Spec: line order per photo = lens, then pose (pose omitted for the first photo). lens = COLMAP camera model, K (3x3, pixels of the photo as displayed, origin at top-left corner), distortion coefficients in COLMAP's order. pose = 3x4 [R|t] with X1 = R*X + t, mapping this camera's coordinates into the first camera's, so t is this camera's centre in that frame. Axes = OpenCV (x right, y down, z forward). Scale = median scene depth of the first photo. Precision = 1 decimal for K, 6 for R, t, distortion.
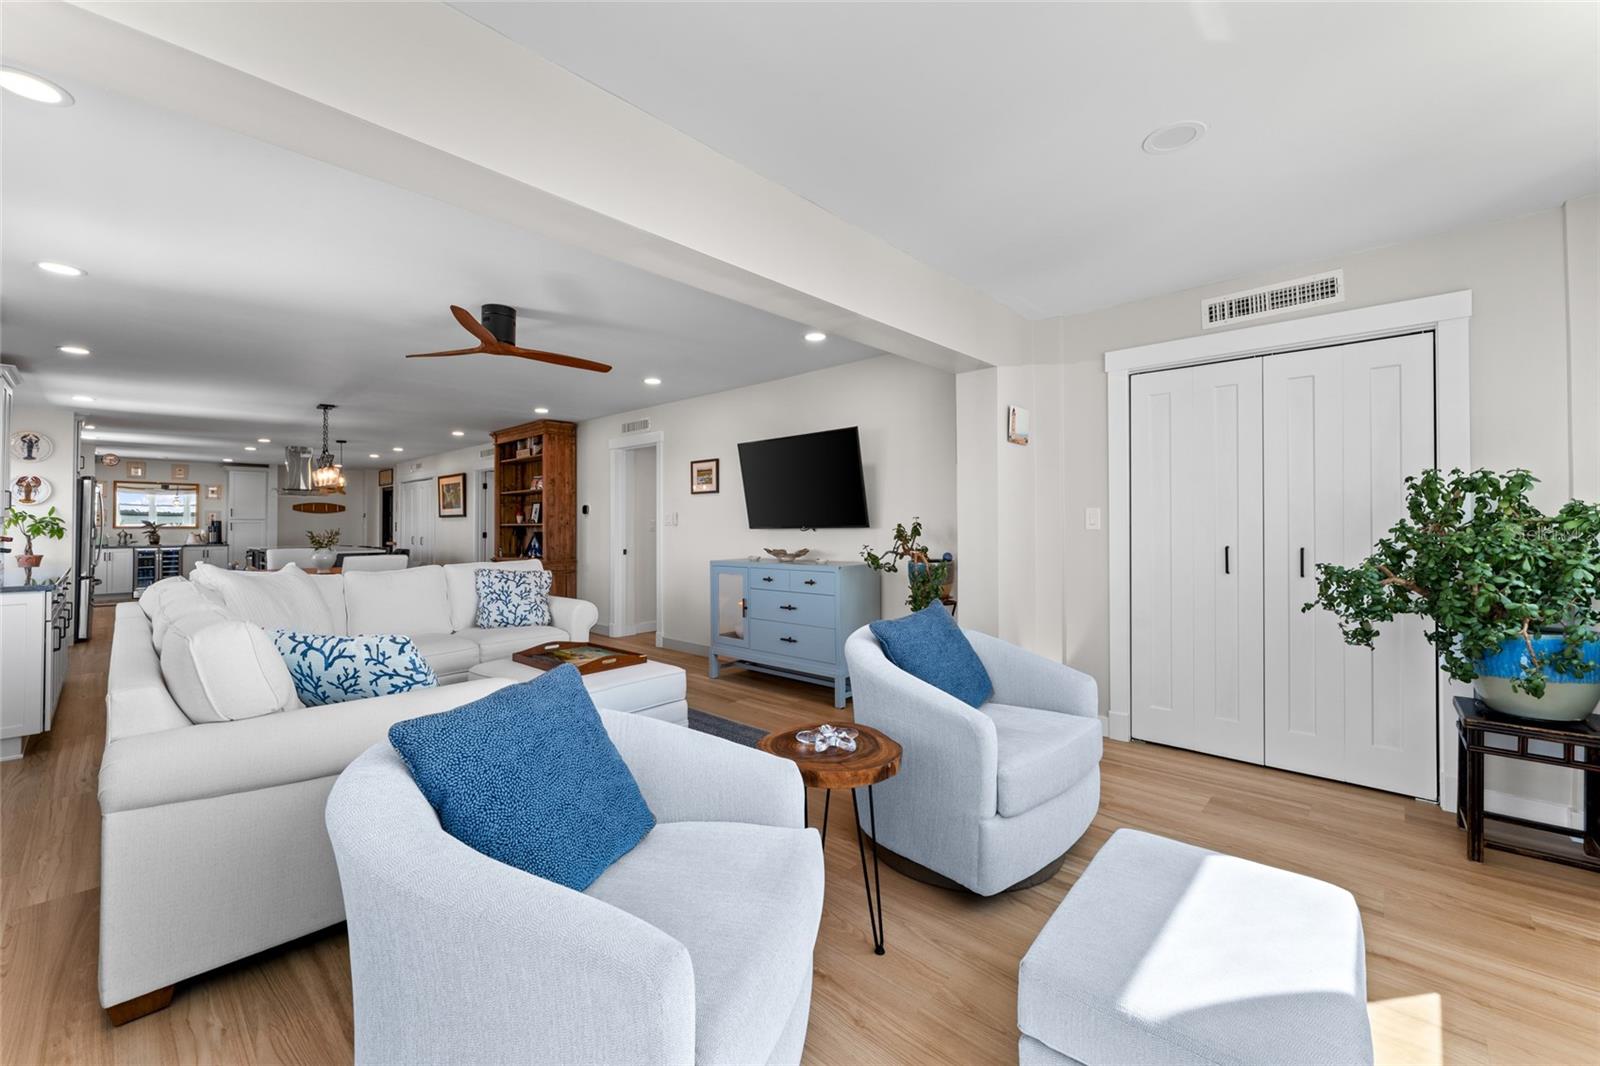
lens RADIAL K [[646.3, 0, 797.8], [0, 646.3, 510.4], [0, 0, 1]] dist [0.000415, 0.000182]
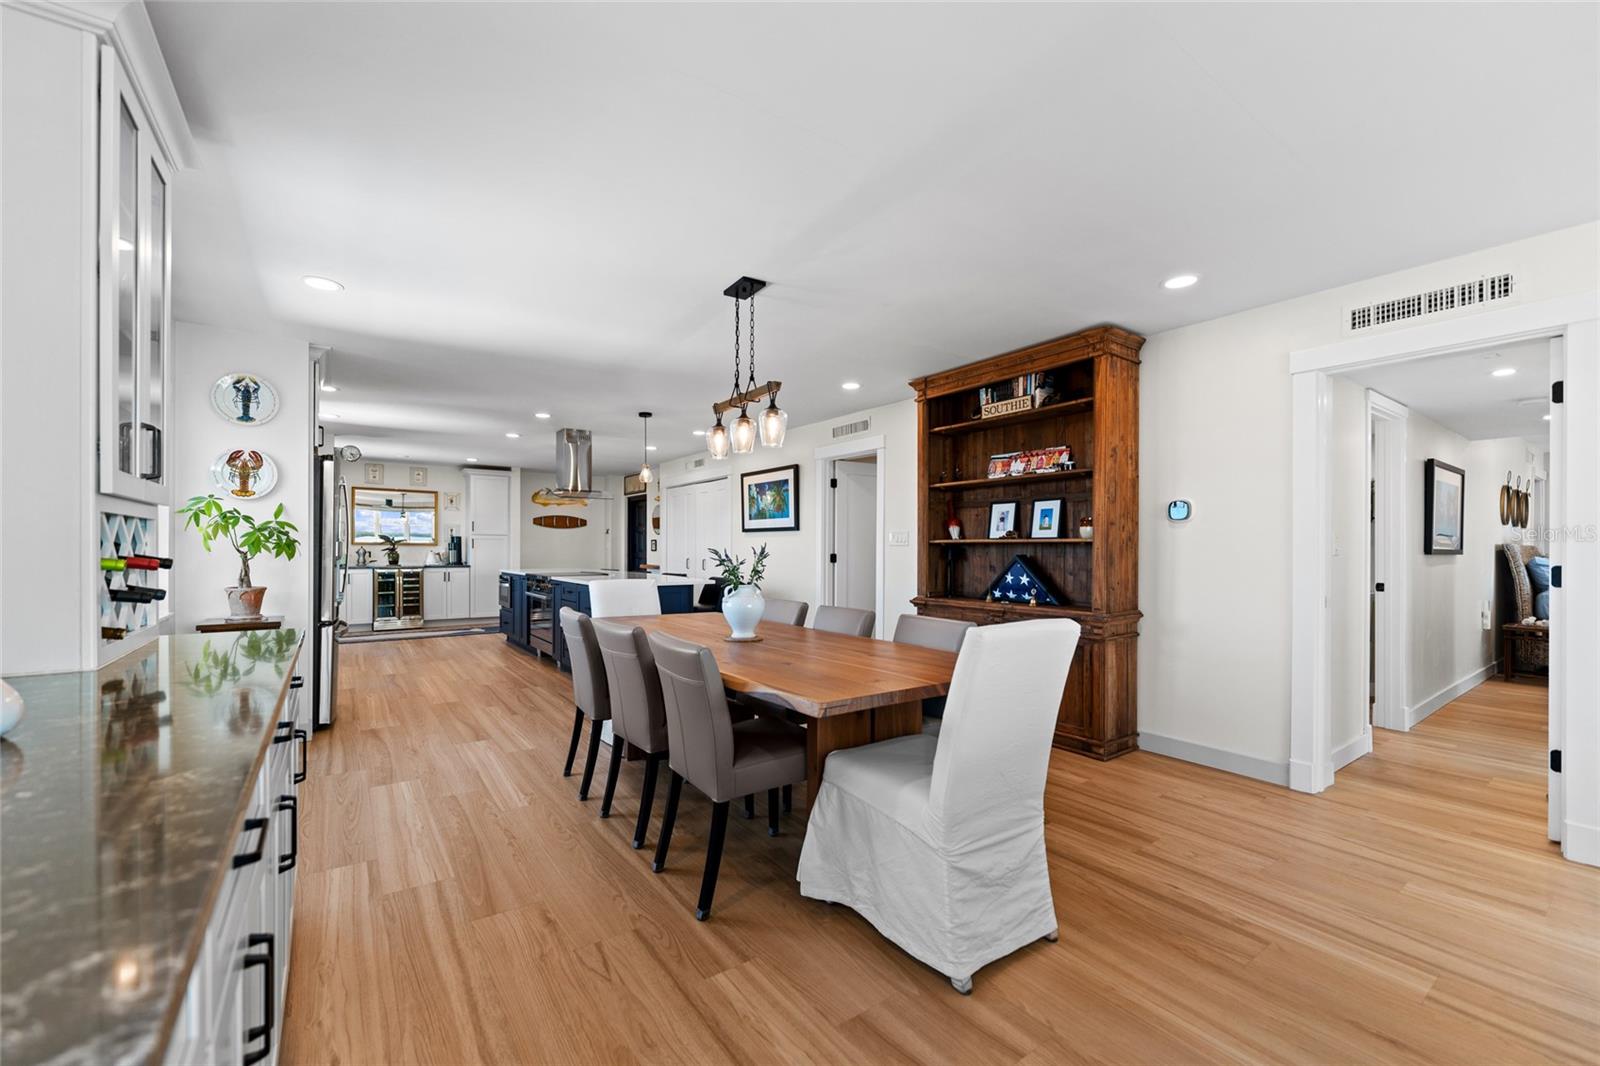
lens RADIAL K [[646.3, 0, 796.0], [0, 646.3, 544.9], [0, 0, 1]] dist [0.000415, 0.000182]
pose [[0.980358, 0.007189, -0.197095, -0.516766], [-0.003713, 0.999831, 0.018001, 0.017246], [0.197191, -0.016915, 0.980219, 0.462465]]
